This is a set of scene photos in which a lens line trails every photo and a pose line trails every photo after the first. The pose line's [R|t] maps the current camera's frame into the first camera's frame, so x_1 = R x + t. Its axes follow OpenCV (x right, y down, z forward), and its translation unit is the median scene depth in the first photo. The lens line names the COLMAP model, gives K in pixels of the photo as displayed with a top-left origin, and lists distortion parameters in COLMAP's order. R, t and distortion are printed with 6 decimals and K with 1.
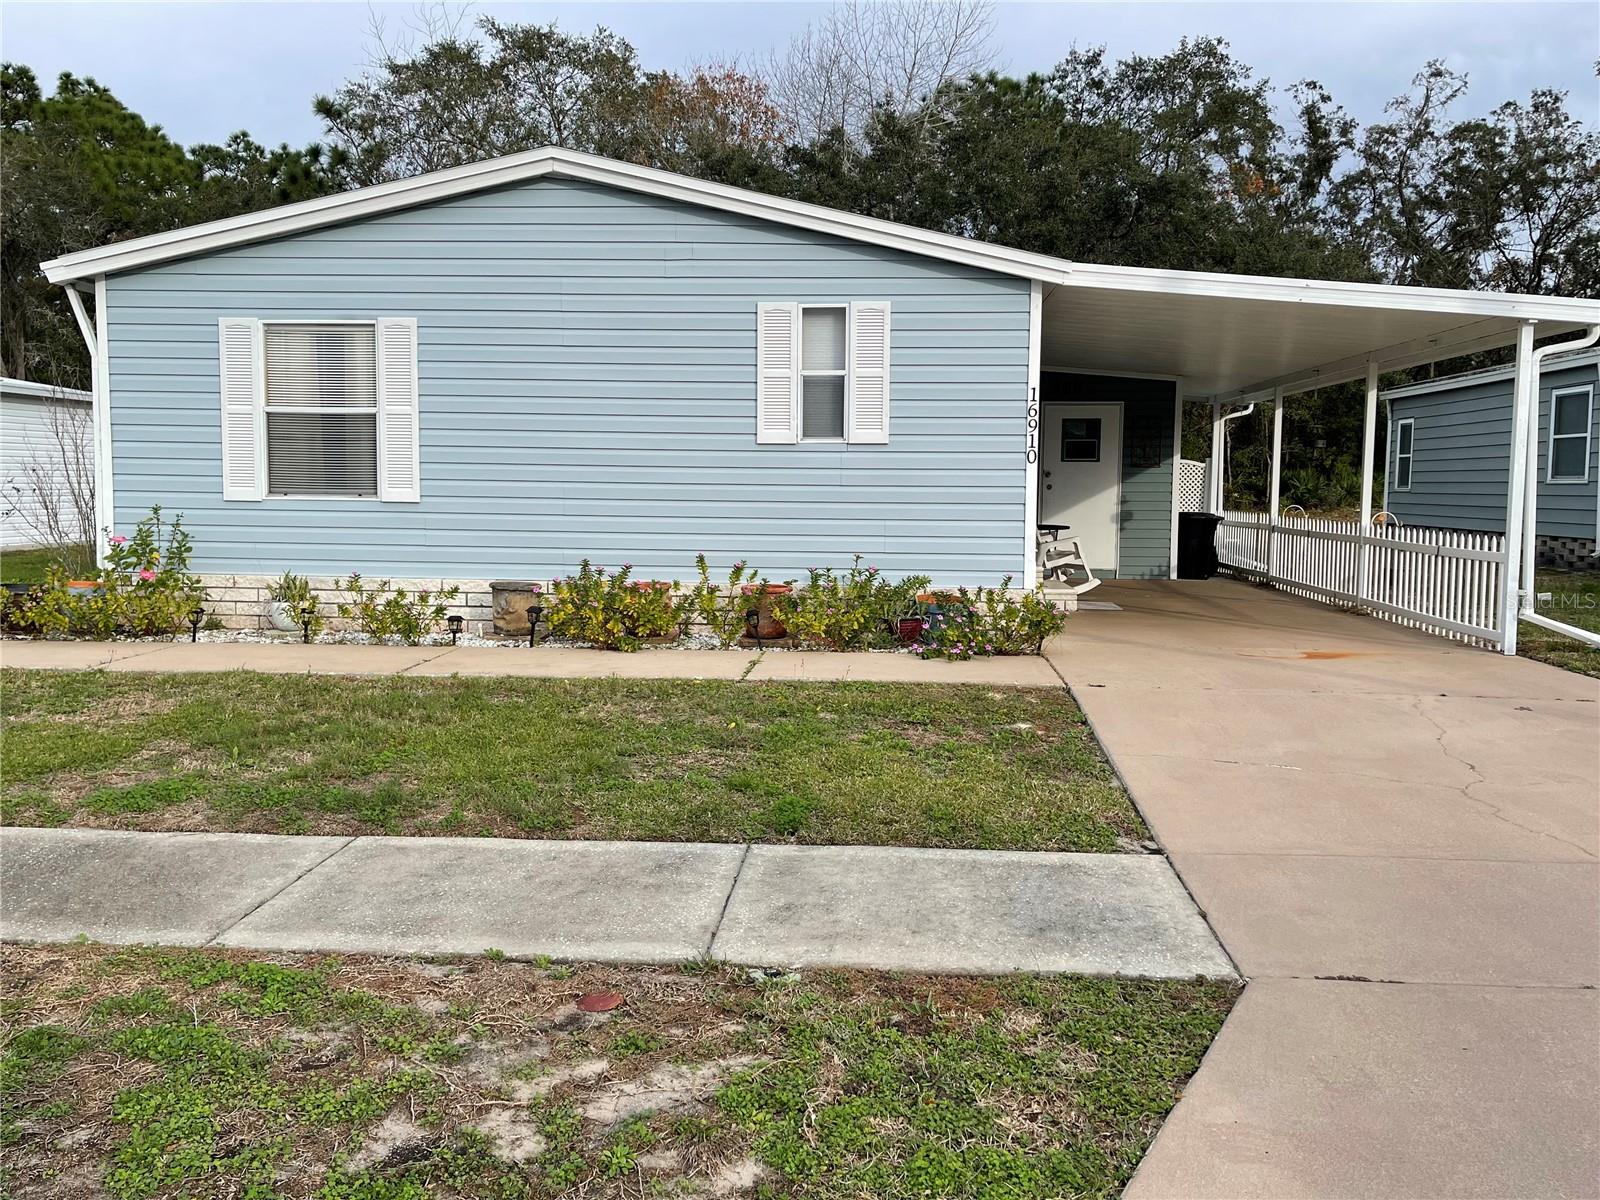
lens RADIAL K [[1316.2, 0, 789.5], [0, 1316.2, 591.9], [0, 0, 1]] dist [0.067014, -0.085268]
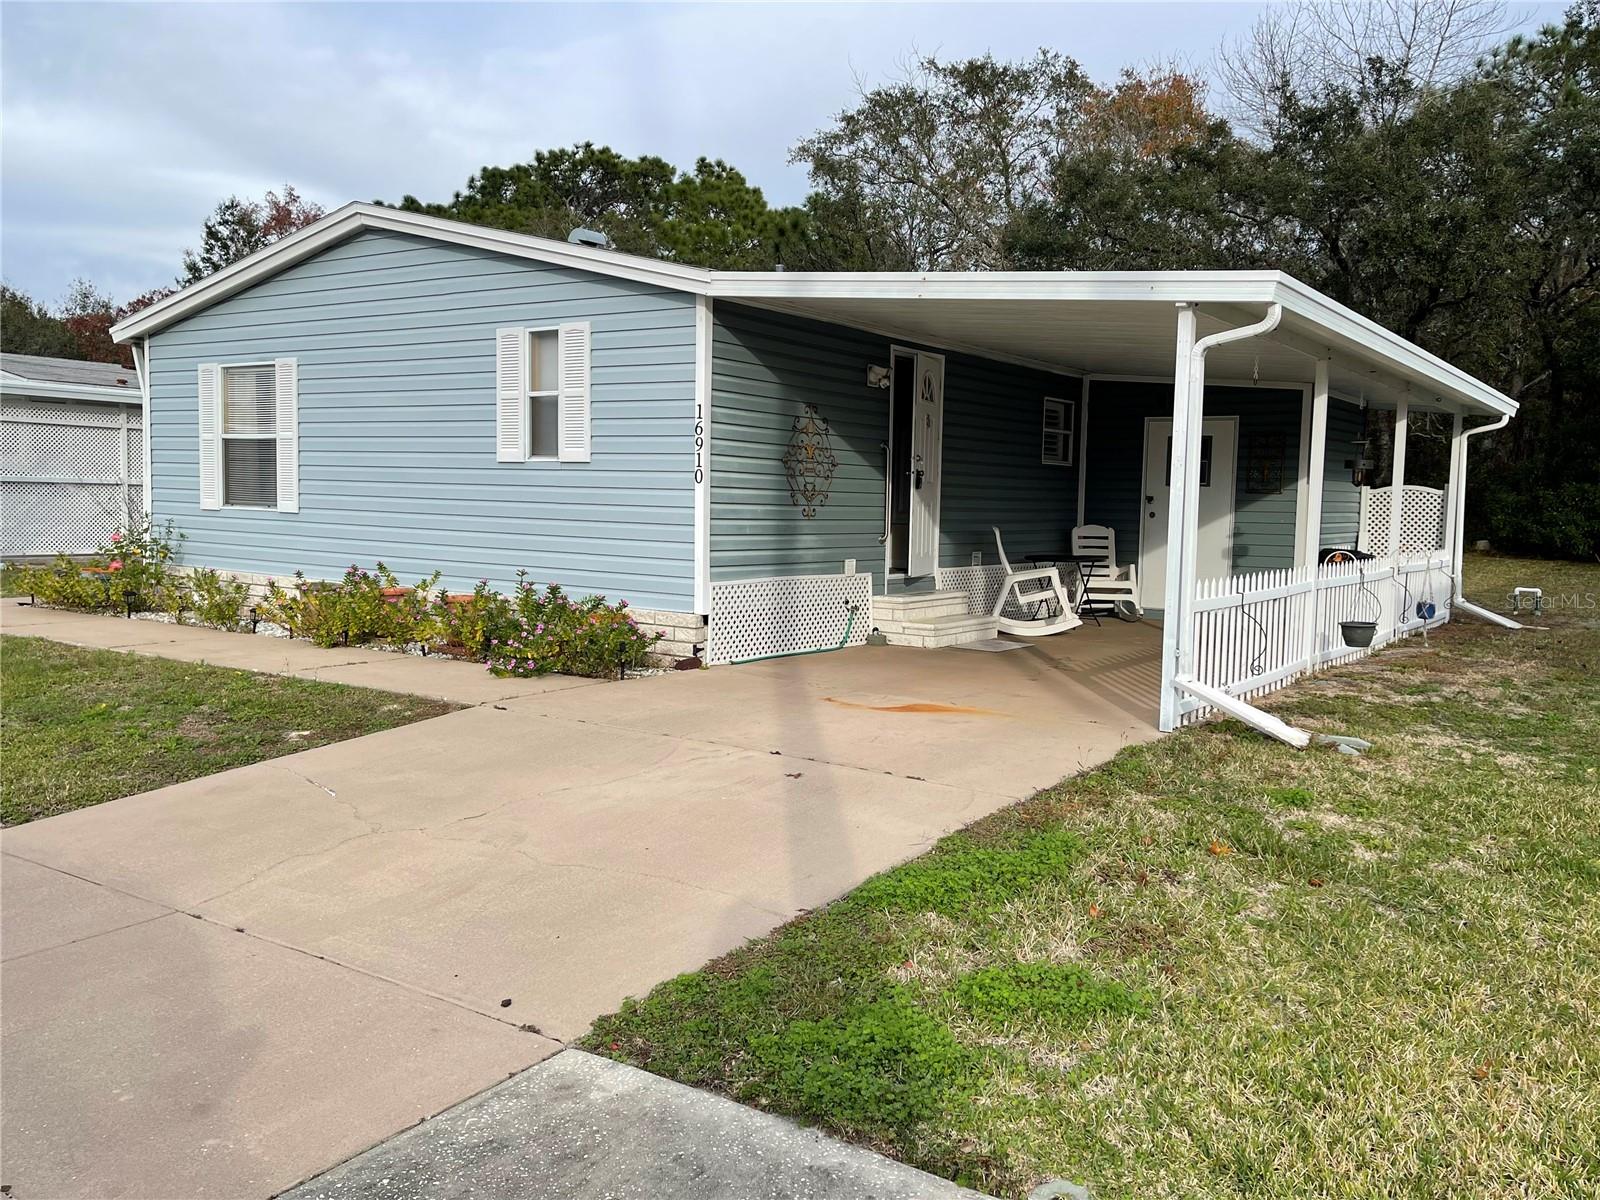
lens RADIAL K [[1316.2, 0, 789.5], [0, 1316.2, 591.9], [0, 0, 1]] dist [0.067014, -0.085268]
pose [[0.858724, 0.047385, -0.510242, 0.704856], [-0.058053, 0.998301, -0.004992, -0.016992], [0.509139, 0.033908, 0.860016, 0.208418]]
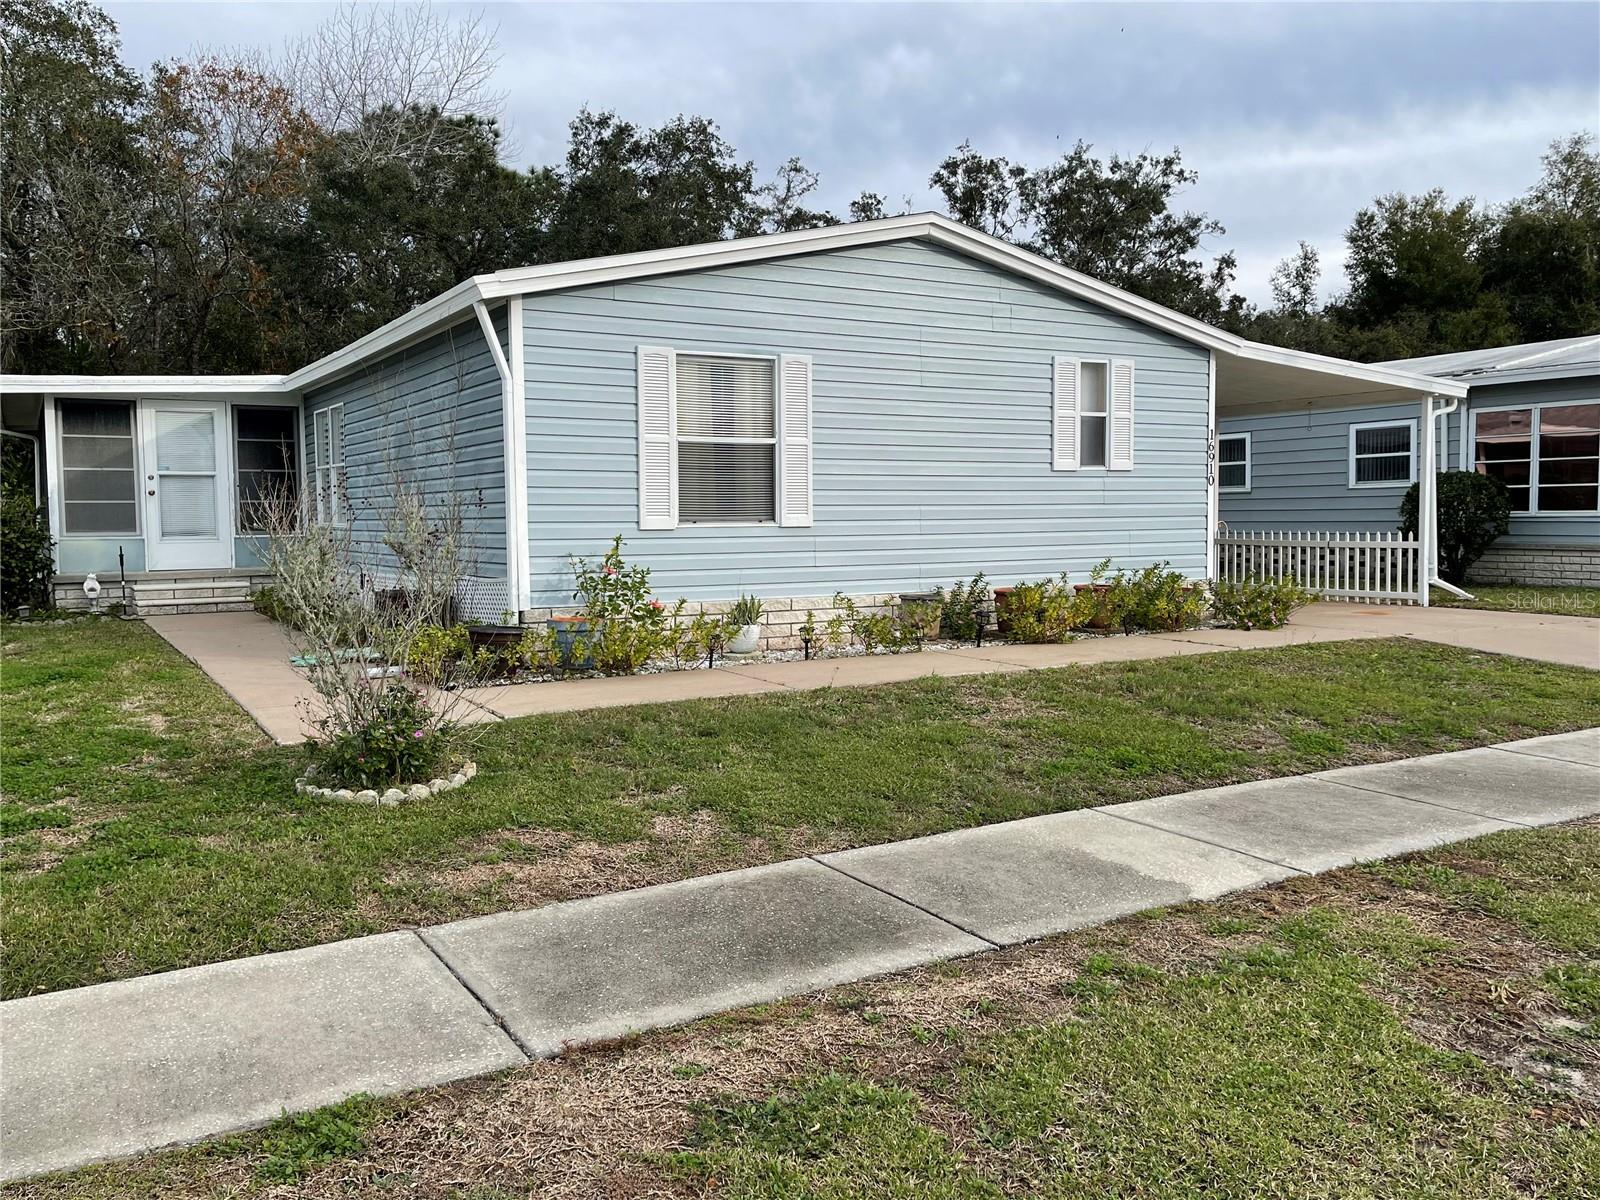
lens RADIAL K [[1316.2, 0, 789.5], [0, 1316.2, 591.9], [0, 0, 1]] dist [0.067014, -0.085268]
pose [[0.822372, -0.051622, 0.566603, -0.902705], [0.065377, 0.997853, -0.003977, -0.012157], [-0.565181, 0.040314, 0.823981, 0.134580]]
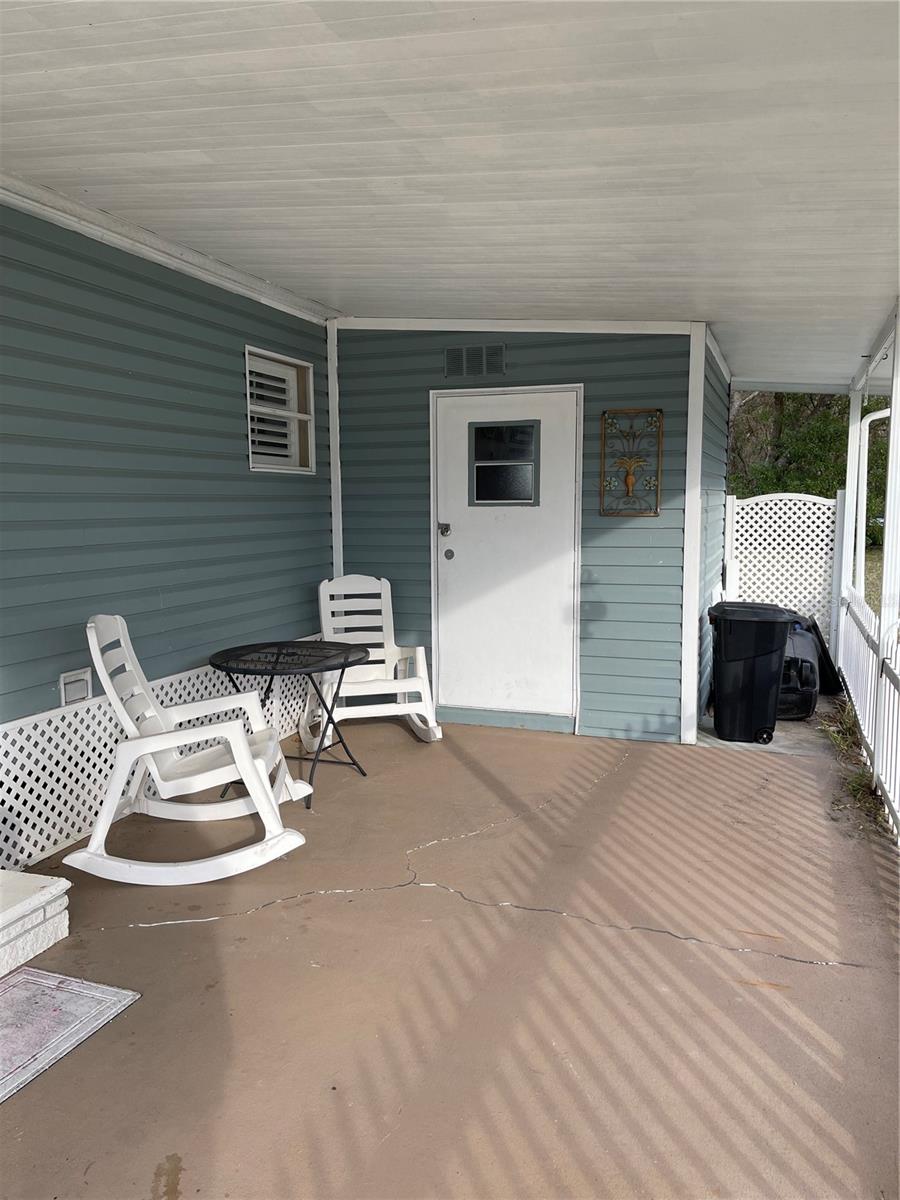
lens RADIAL K [[906.1, 0, 450.0], [0, 906.1, 600.0], [0, 0, 1]] dist [0.089717, -0.118175]
pose [[0.965395, 0.016501, -0.260271, 0.468337], [-0.009815, 0.999588, 0.026966, -0.113858], [0.260609, -0.023479, 0.965159, 1.044051]]
